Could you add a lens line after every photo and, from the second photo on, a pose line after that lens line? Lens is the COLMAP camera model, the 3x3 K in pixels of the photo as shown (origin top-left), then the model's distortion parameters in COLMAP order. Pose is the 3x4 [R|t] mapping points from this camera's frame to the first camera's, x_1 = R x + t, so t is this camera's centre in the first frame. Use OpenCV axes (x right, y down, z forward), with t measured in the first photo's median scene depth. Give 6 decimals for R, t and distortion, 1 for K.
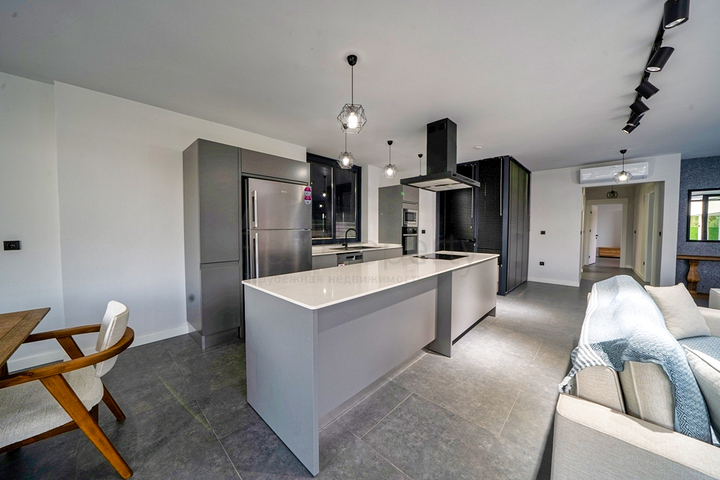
lens RADIAL K [[250.8, 0, 357.1], [0, 250.8, 237.4], [0, 0, 1]] dist [-0.022115, 0.000805]
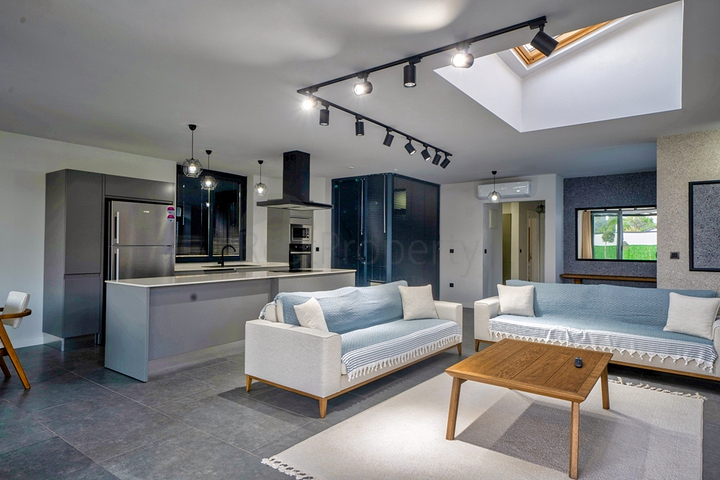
lens RADIAL K [[426.0, 0, 358.5], [0, 426.0, 235.8], [0, 0, 1]] dist [0.023420, 0.002726]
pose [[0.992694, 0.009174, 0.120313, 0.276642], [-0.002211, 0.998321, -0.057884, 0.021358], [-0.120642, 0.057195, 0.991047, -0.659599]]
